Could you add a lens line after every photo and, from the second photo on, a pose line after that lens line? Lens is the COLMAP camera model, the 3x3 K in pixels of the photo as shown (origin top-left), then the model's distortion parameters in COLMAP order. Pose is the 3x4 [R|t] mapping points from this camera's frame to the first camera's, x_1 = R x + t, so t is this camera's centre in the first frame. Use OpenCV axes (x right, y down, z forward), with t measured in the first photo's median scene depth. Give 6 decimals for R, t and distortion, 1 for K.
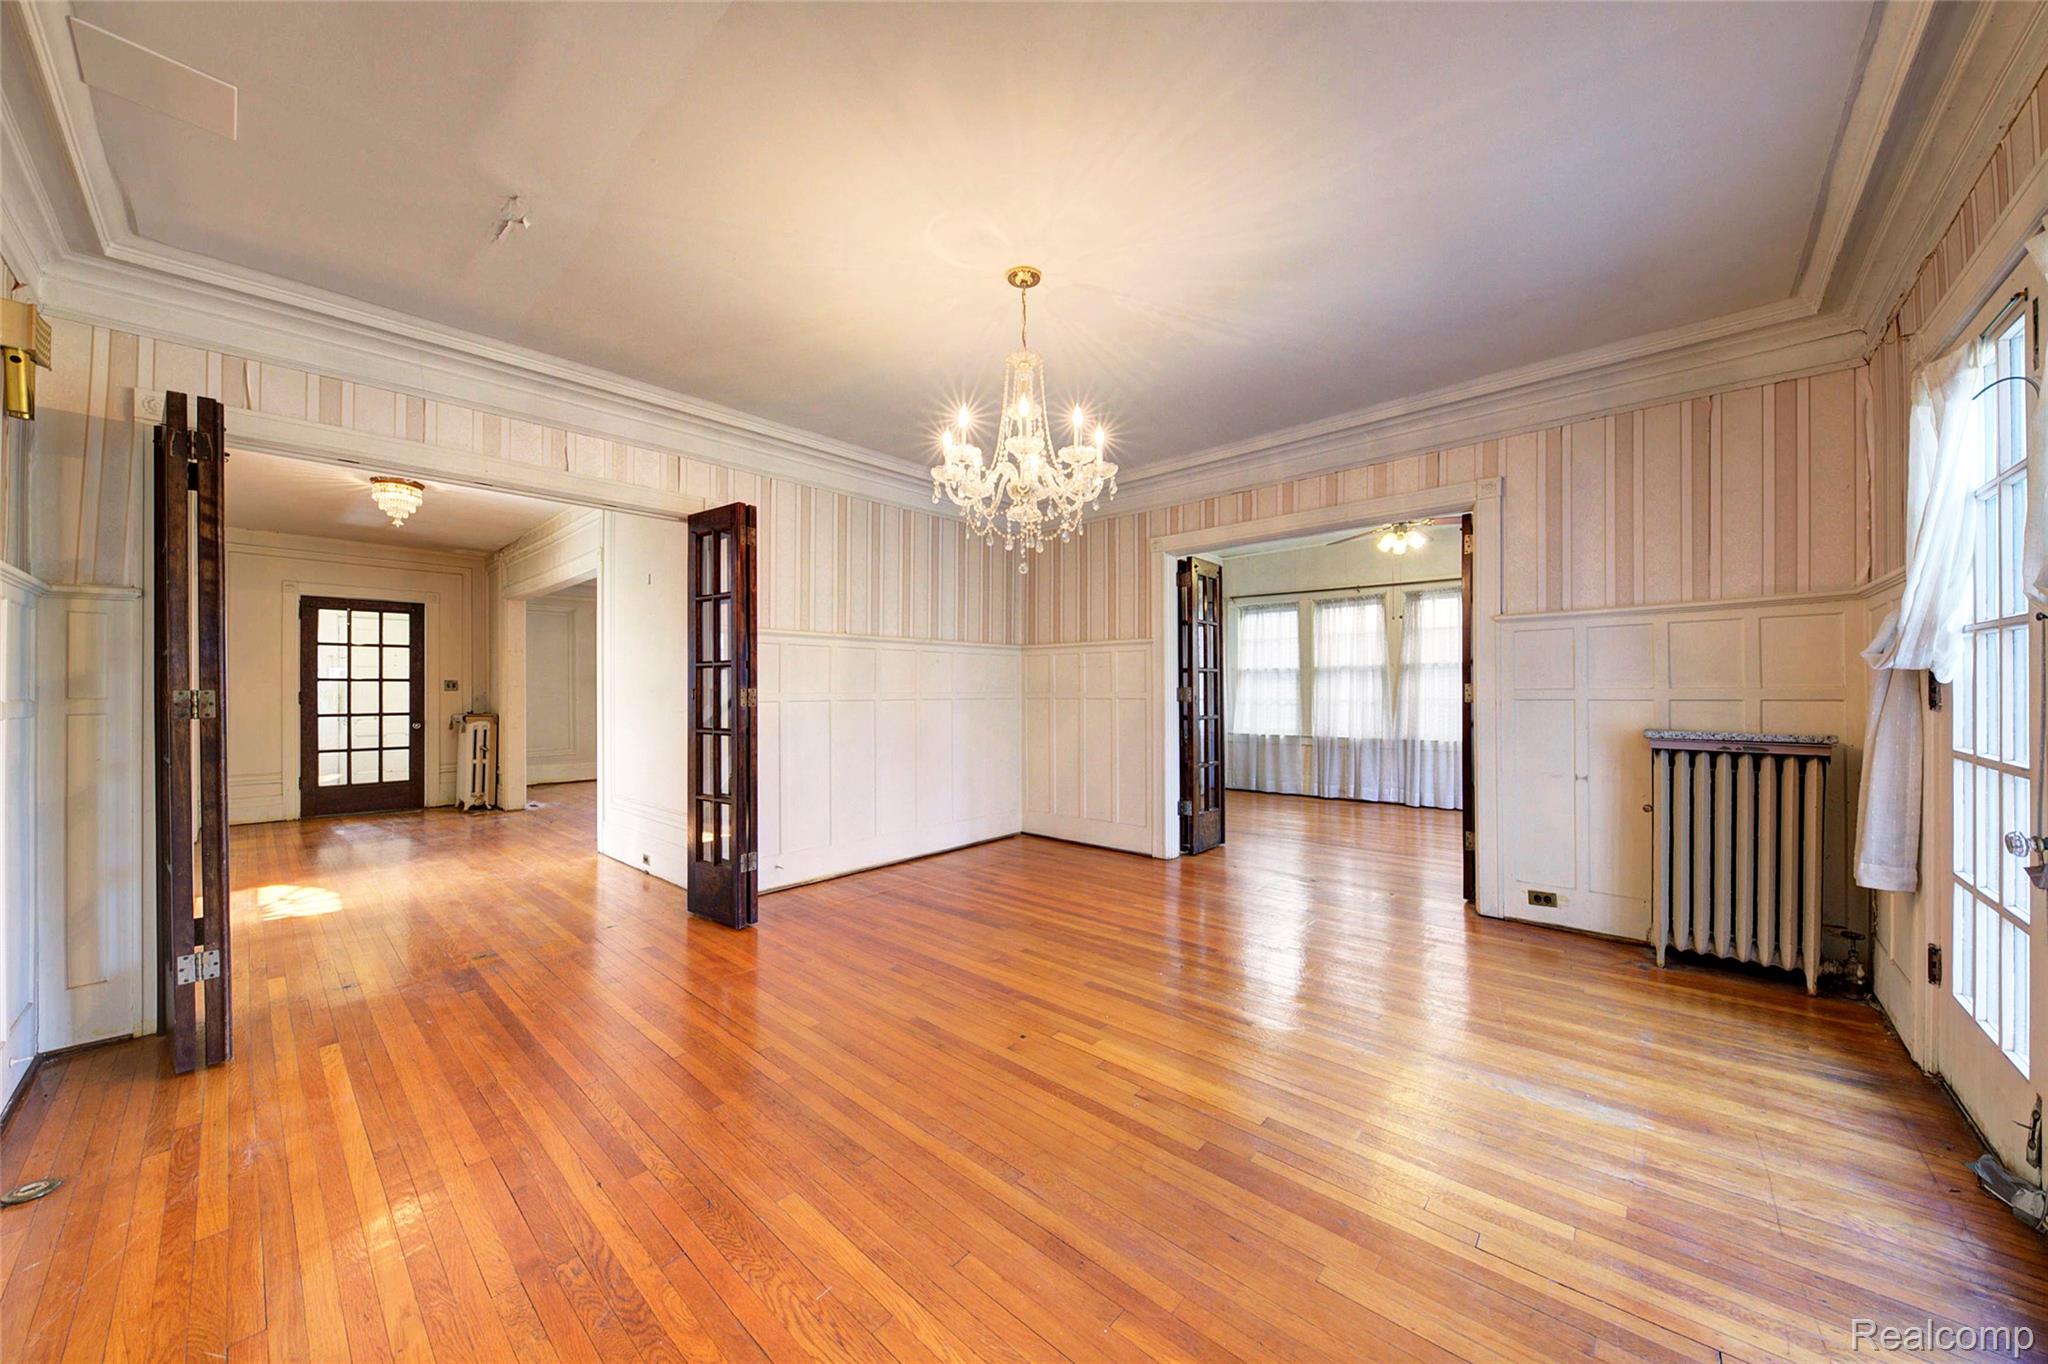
lens RADIAL K [[711.0, 0, 1023.0], [0, 711.0, 685.3], [0, 0, 1]] dist [0.000664, 0.000101]
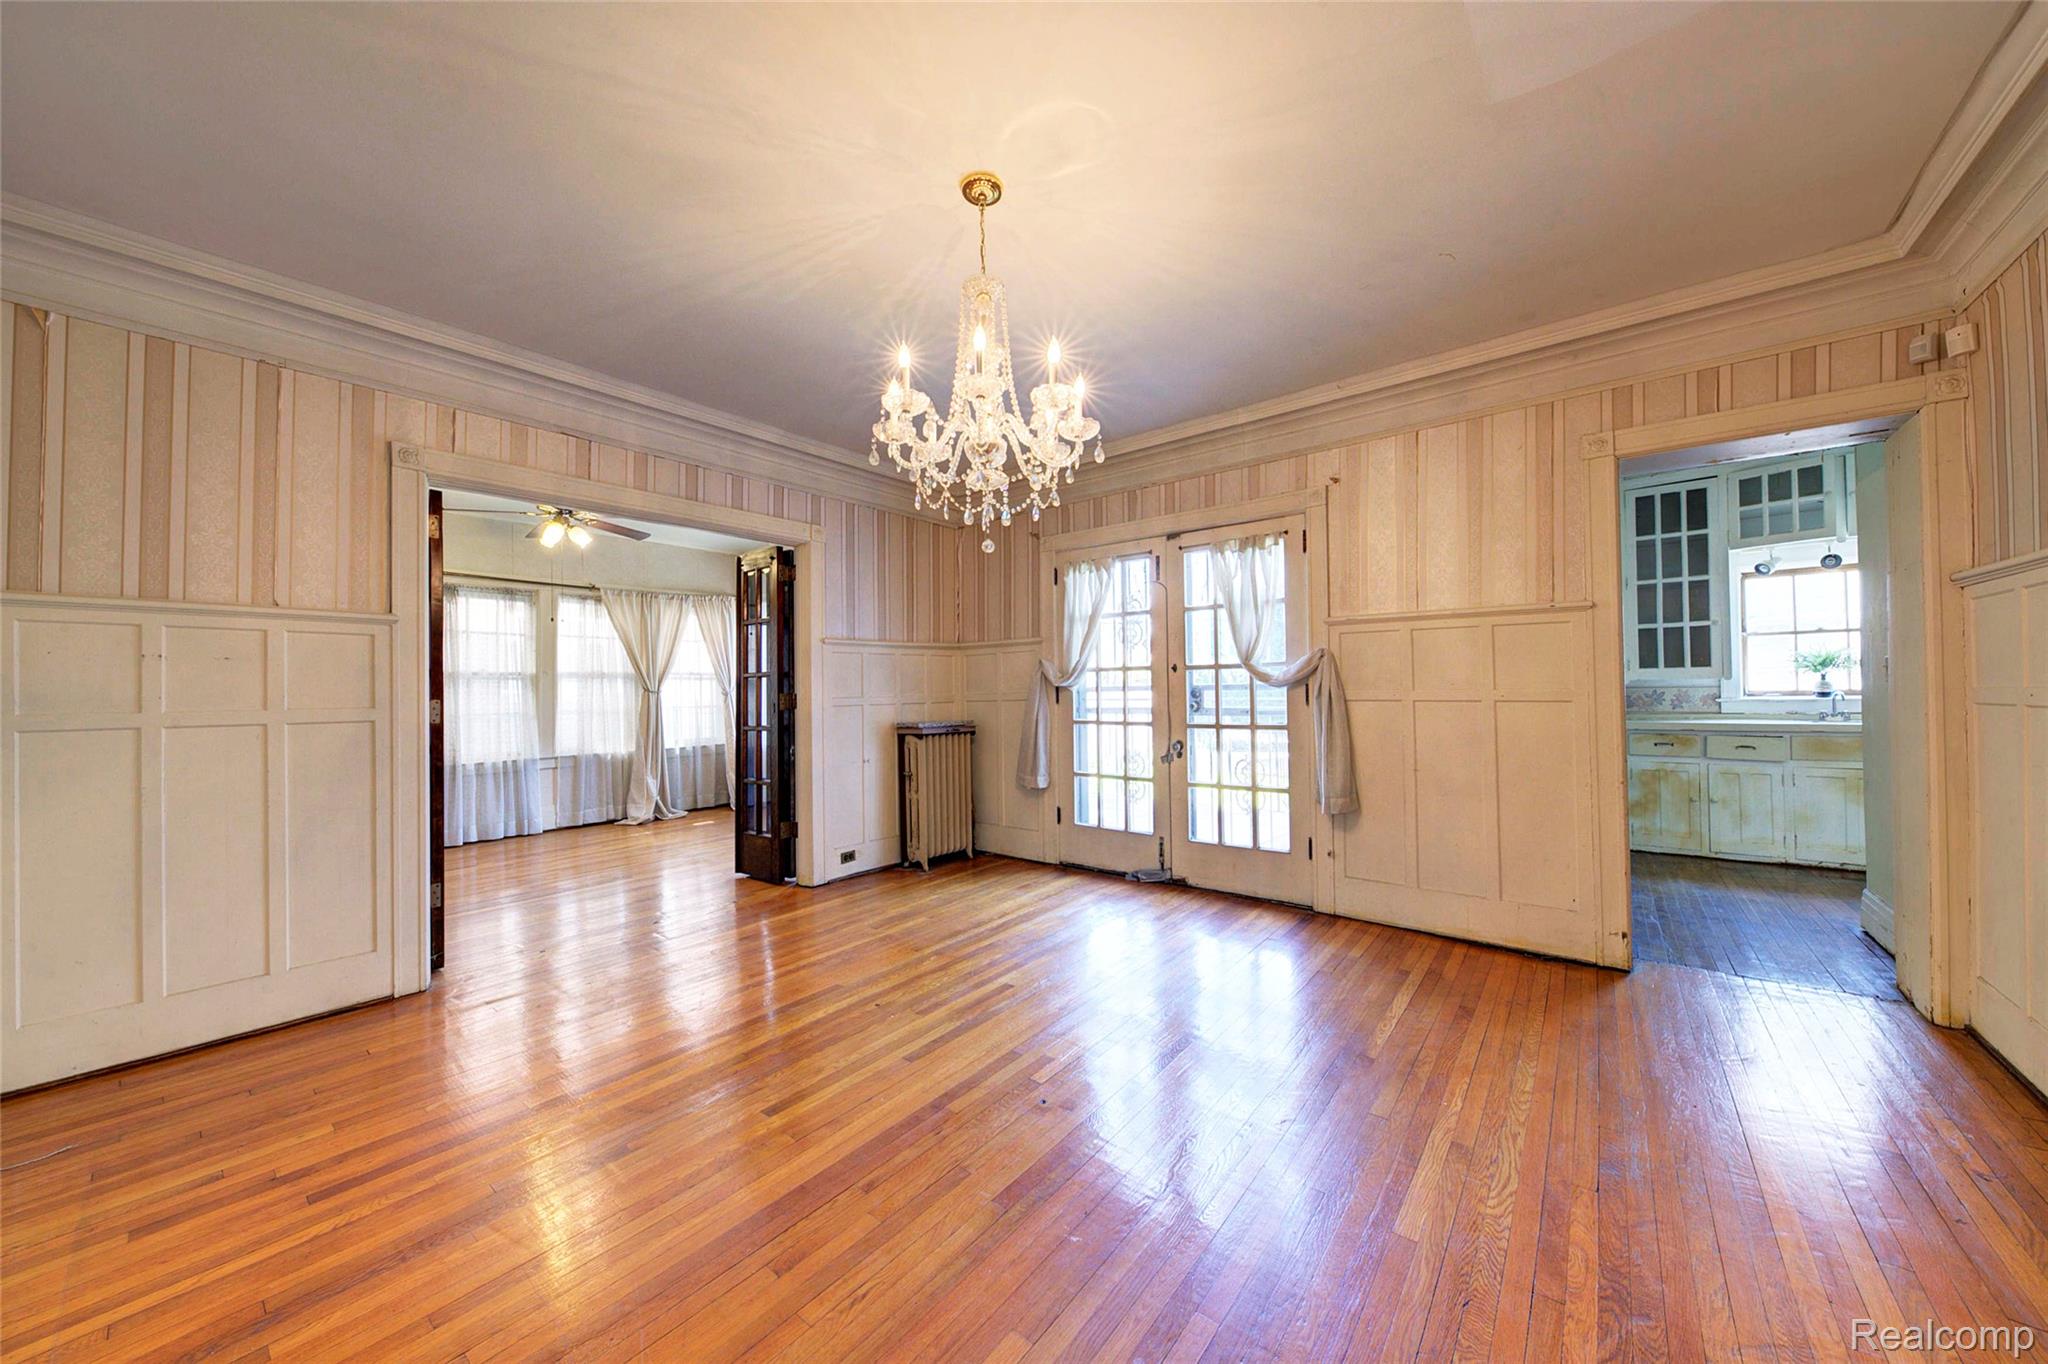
lens RADIAL K [[711.0, 0, 1019.2], [0, 711.0, 690.4], [0, 0, 1]] dist [0.000664, 0.000101]
pose [[-0.052860, 0.004695, 0.998591, -0.663573], [0.002370, 0.999987, -0.004576, -0.001712], [-0.998599, 0.002124, -0.052870, 0.826263]]
